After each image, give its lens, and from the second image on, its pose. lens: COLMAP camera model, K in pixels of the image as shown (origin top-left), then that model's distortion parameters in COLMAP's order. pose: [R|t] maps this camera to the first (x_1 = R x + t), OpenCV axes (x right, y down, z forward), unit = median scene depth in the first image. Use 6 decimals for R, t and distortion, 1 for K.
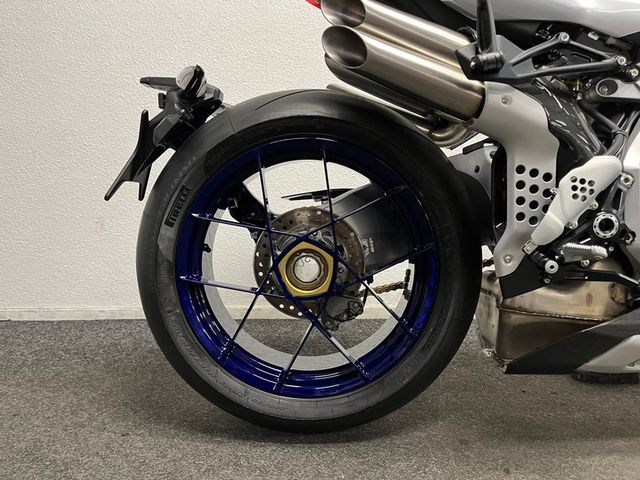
lens RADIAL K [[489.6, 0, 323.6], [0, 489.6, 242.4], [0, 0, 1]] dist [0.056276, -0.049288]
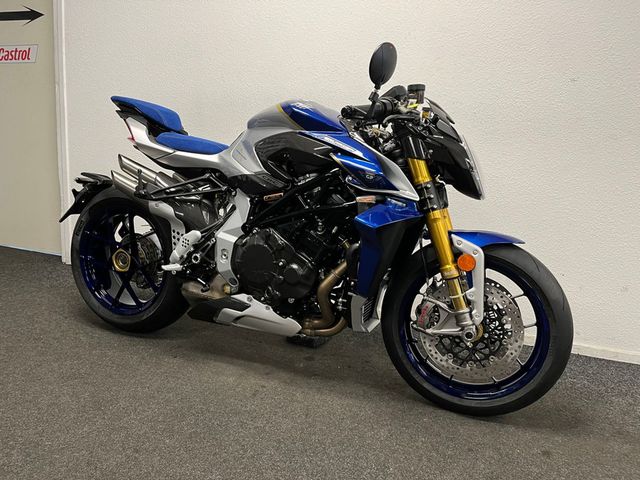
lens RADIAL K [[489.6, 0, 324.3], [0, 489.6, 236.4], [0, 0, 1]] dist [0.056276, -0.049288]
pose [[0.930367, 0.117602, -0.347256, 1.649603], [-0.109120, 0.993056, 0.043956, -0.264460], [0.350014, -0.003002, 0.936740, -0.867864]]
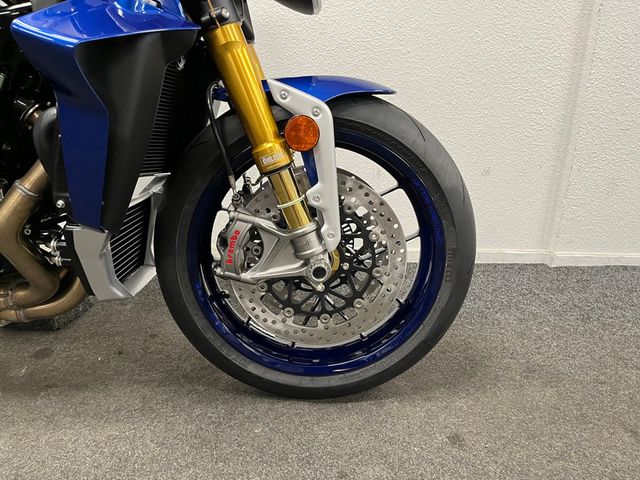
lens RADIAL K [[489.6, 0, 317.8], [0, 489.6, 237.8], [0, 0, 1]] dist [0.056276, -0.049288]
pose [[0.999726, 0.022681, 0.005864, 1.553933], [-0.023349, 0.985104, 0.170365, -0.122595], [-0.001913, -0.170455, 0.985364, 0.017439]]
